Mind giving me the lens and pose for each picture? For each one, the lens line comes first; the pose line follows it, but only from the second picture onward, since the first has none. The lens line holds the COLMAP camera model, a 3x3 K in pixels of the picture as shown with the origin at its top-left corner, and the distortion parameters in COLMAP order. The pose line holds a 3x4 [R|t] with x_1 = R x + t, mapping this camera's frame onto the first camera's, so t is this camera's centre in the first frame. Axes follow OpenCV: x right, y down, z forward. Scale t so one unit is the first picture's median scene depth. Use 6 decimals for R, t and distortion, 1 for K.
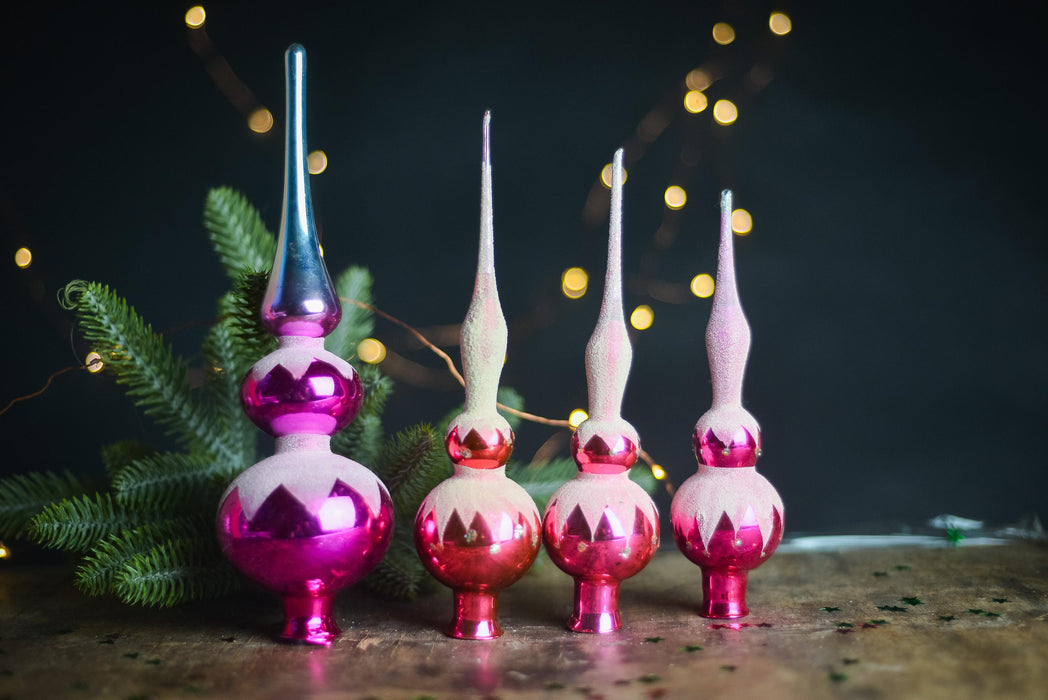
lens RADIAL K [[1727.1, 0, 512.2], [0, 1727.1, 372.2], [0, 0, 1]] dist [0.013064, 0.000000]
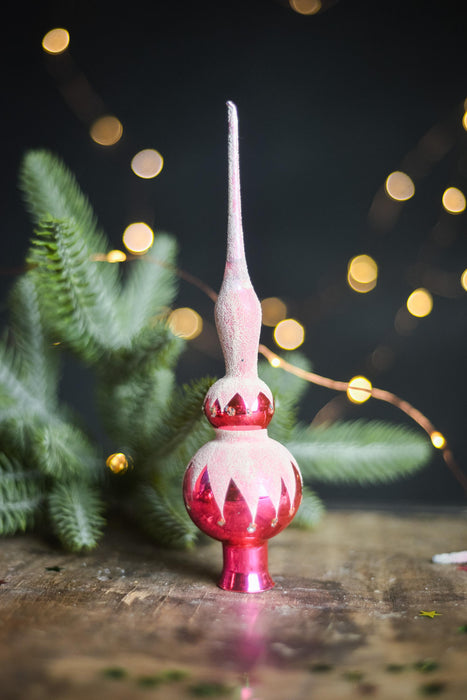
lens RADIAL K [[1153.6, 0, 239.6], [0, 1153.6, 333.2], [0, 0, 1]] dist [0.013064, 0.000000]
pose [[0.996287, 0.052187, -0.068479, 0.012839], [-0.054233, 0.998125, -0.028365, 0.022866], [0.066870, 0.031973, 0.997249, 0.342928]]
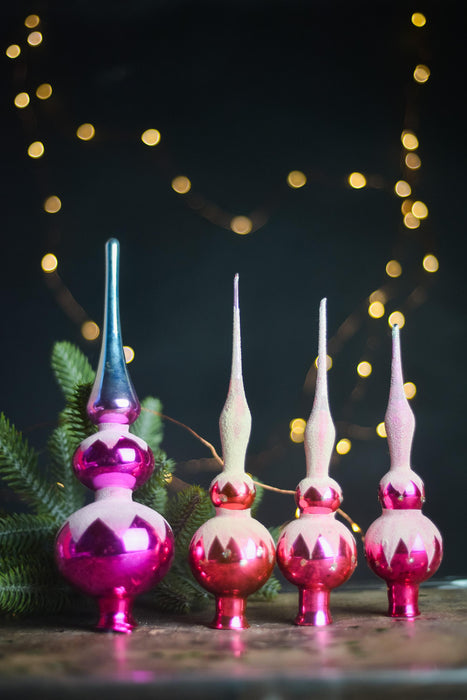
lens RADIAL K [[1153.6, 0, 226.8], [0, 1153.6, 349.6], [0, 0, 1]] dist [0.013064, 0.000000]
pose [[0.999550, -0.009751, -0.028382, 0.005152], [0.004339, 0.982761, -0.184829, 0.102569], [0.029695, 0.184623, 0.982361, 0.009011]]
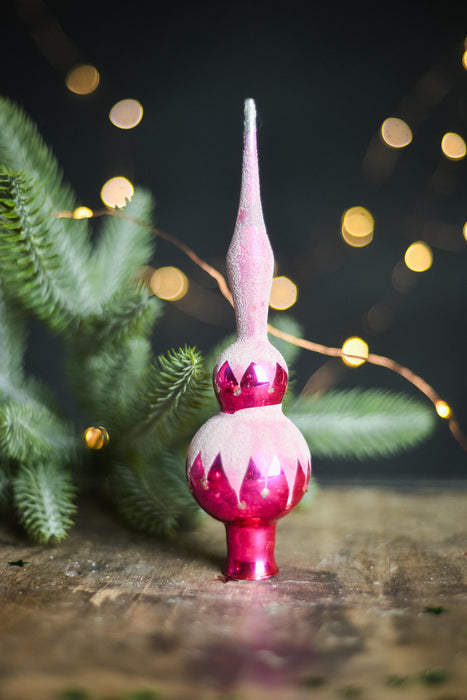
lens RADIAL K [[1153.6, 0, 244.8], [0, 1153.6, 342.5], [0, 0, 1]] dist [0.013064, 0.000000]
pose [[0.997420, 0.036272, -0.061946, 0.018418], [-0.035257, 0.999227, 0.017404, 0.016167], [0.062529, -0.015175, 0.997928, 0.419721]]
